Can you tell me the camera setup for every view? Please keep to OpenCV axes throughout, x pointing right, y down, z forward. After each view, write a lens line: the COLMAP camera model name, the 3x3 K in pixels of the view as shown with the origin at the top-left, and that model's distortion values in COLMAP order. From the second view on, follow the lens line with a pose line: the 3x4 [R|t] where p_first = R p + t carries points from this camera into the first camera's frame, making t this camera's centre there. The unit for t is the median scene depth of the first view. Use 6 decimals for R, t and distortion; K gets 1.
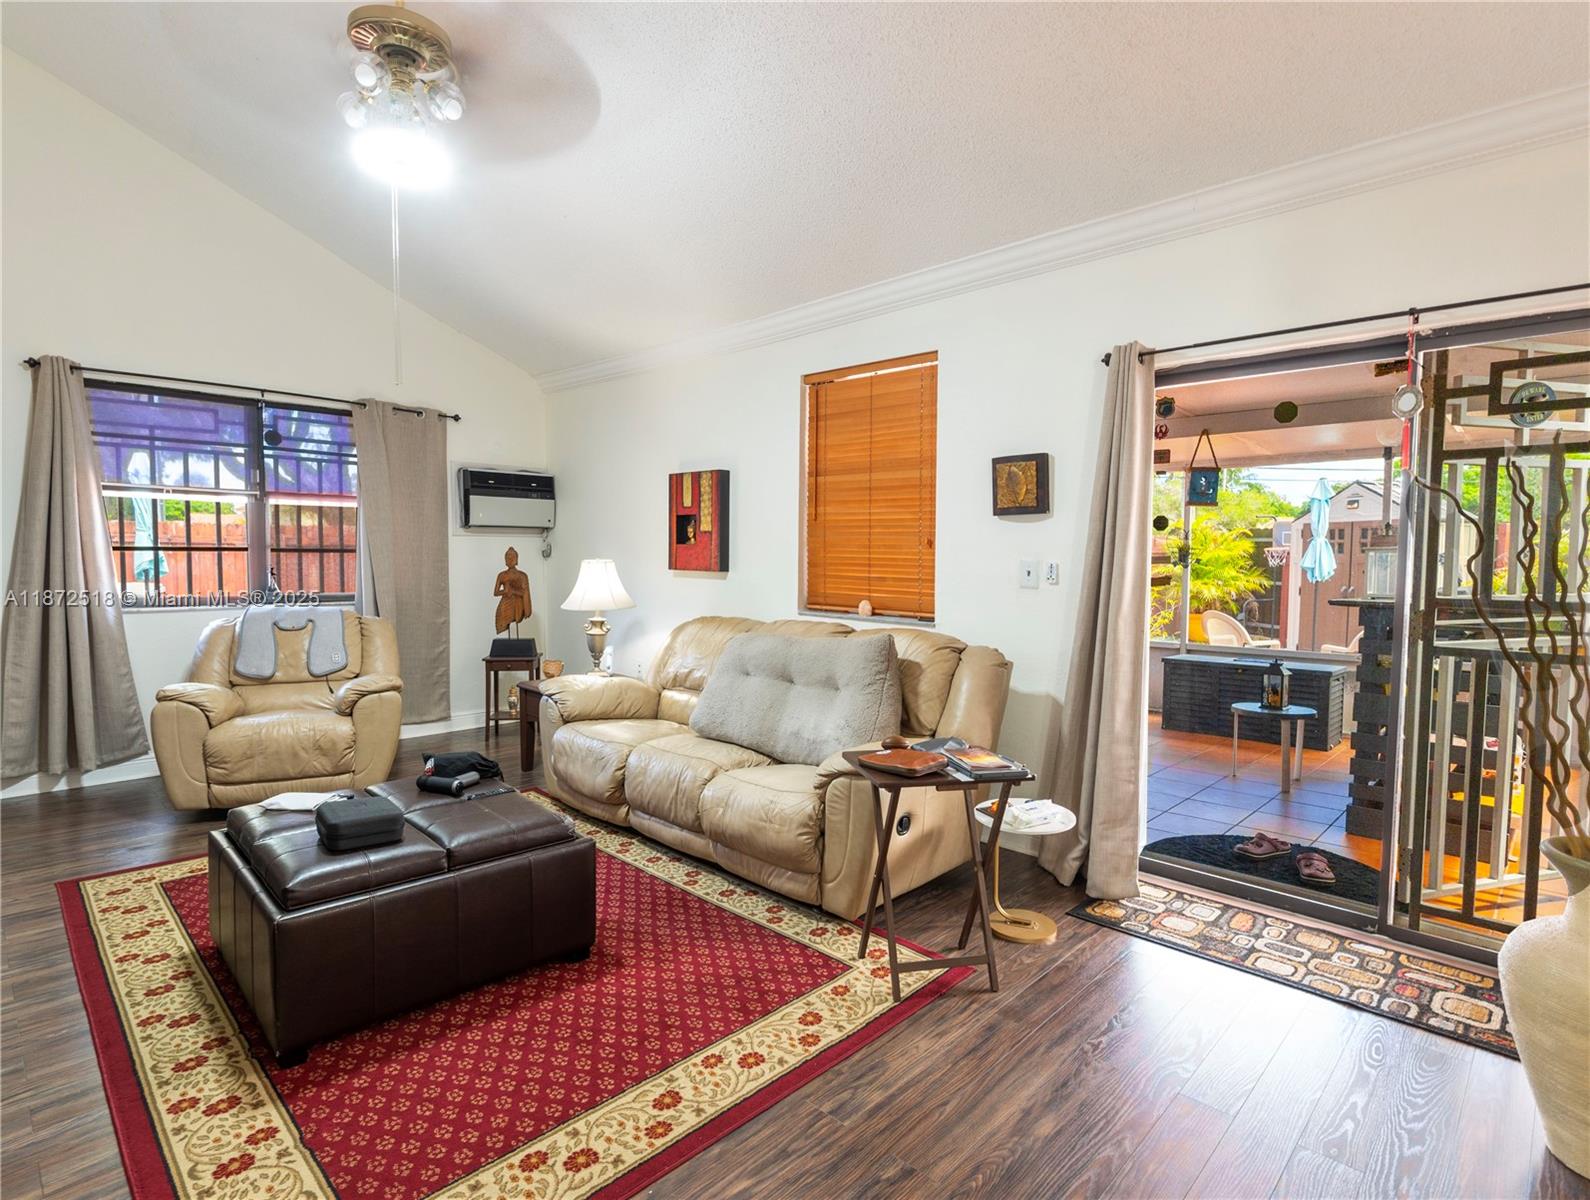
lens RADIAL K [[821.7, 0, 795.1], [0, 821.7, 599.1], [0, 0, 1]] dist [-0.009638, 0.002188]
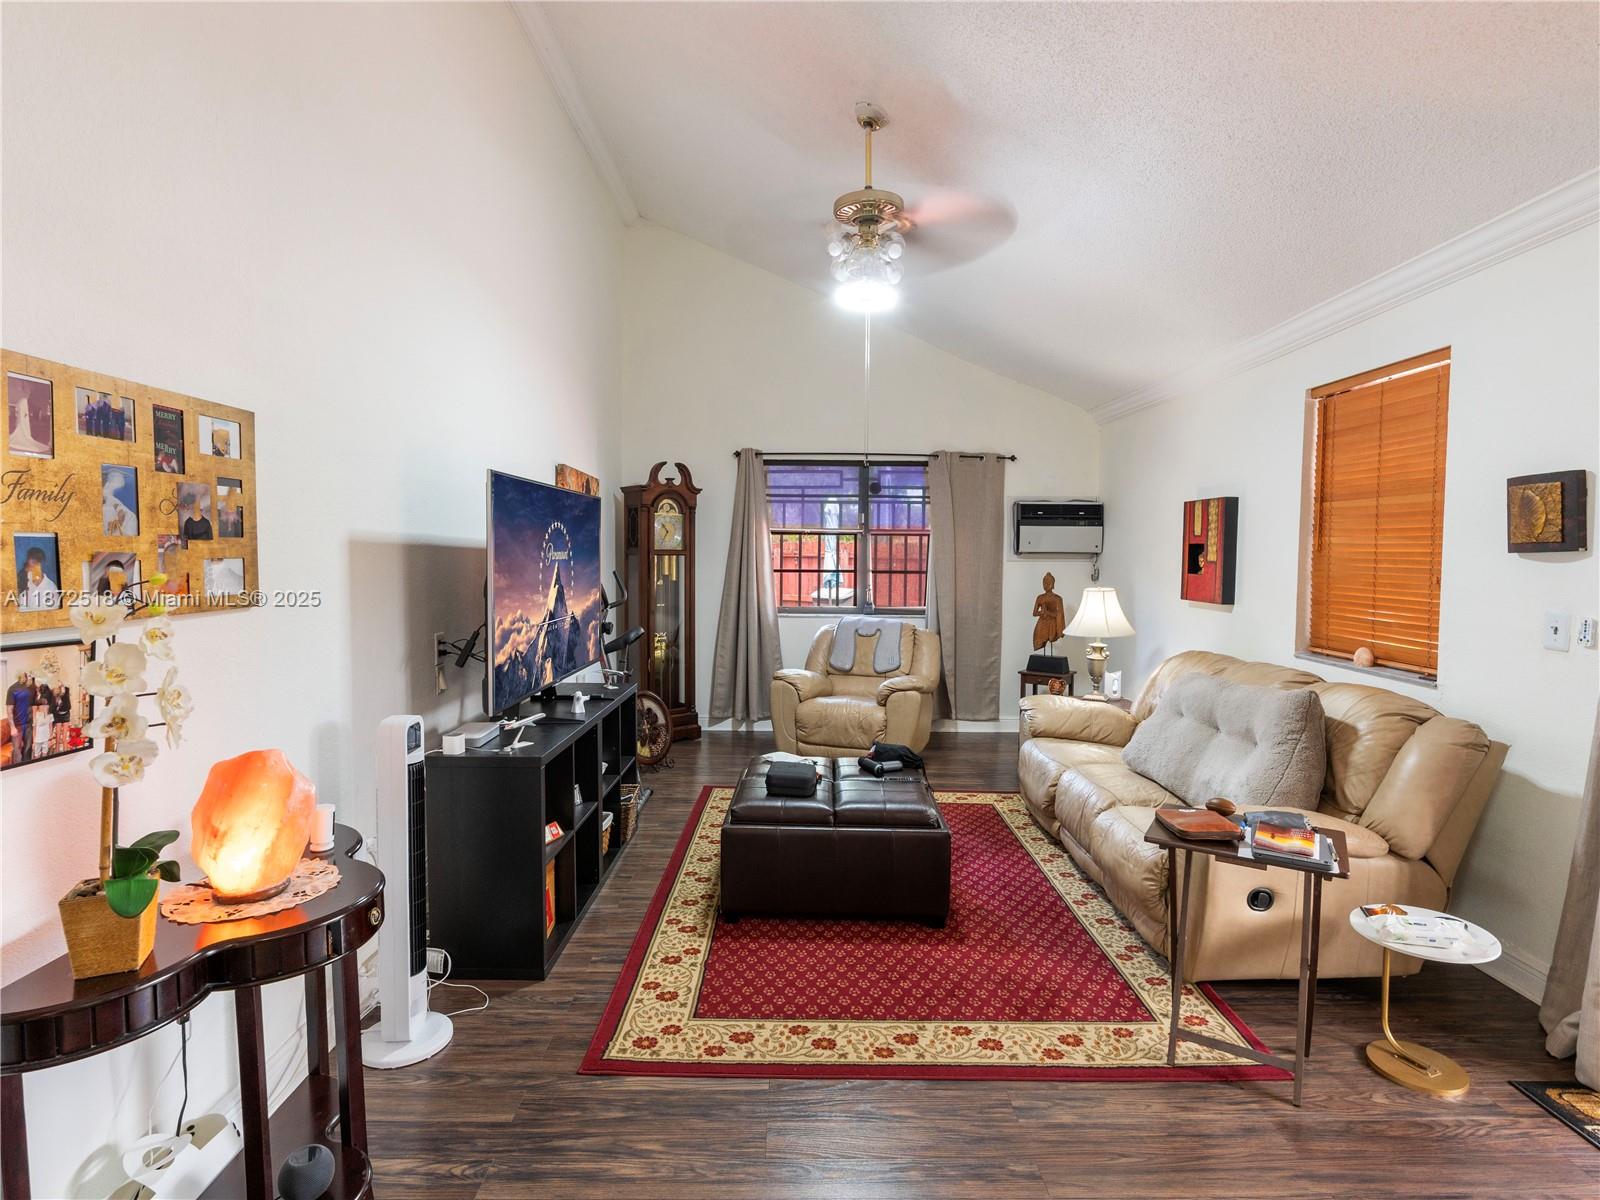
lens RADIAL K [[822.5, 0, 804.4], [0, 822.5, 599.9], [0, 0, 1]] dist [-0.011464, 0.002522]
pose [[0.703753, 0.036606, -0.709502, 0.304938], [-0.042665, 0.999047, 0.009225, -0.034185], [0.709163, 0.023779, 0.704644, -0.008458]]
